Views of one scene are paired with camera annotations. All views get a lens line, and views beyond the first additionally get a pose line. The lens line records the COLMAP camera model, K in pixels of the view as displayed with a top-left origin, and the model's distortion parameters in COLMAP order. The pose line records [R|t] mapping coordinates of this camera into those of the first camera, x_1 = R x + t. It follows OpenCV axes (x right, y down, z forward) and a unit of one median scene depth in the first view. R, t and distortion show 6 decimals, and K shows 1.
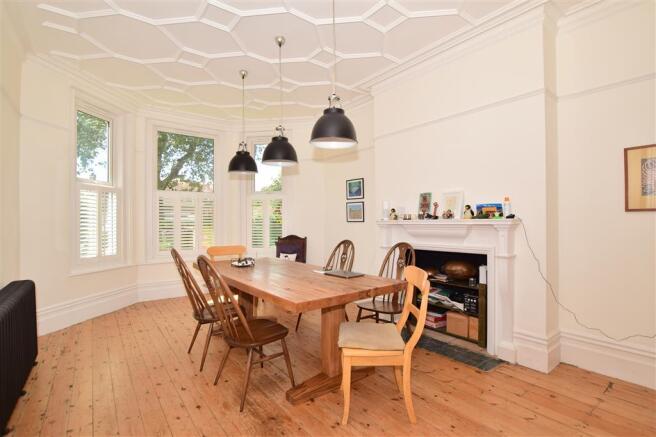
lens RADIAL K [[318.4, 0, 327.5], [0, 318.4, 221.5], [0, 0, 1]] dist [0.002820, 0.000034]
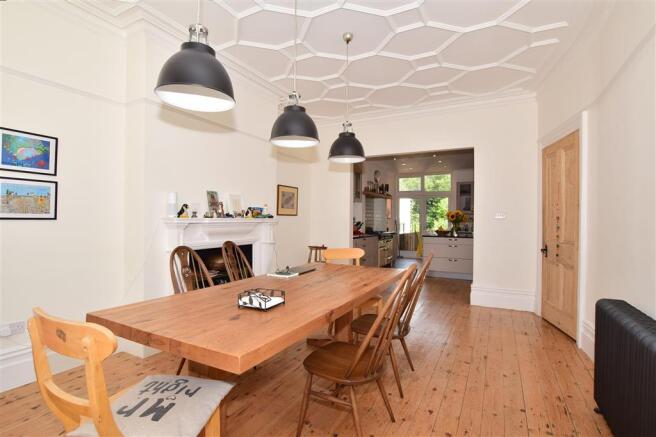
lens RADIAL K [[318.4, 0, 327.7], [0, 318.4, 216.7], [0, 0, 1]] dist [0.002820, 0.000034]
pose [[-0.414666, 0.002720, 0.909970, -0.778191], [-0.010561, 0.999914, -0.007801, -0.005551], [-0.909912, -0.012846, -0.414602, 1.114177]]
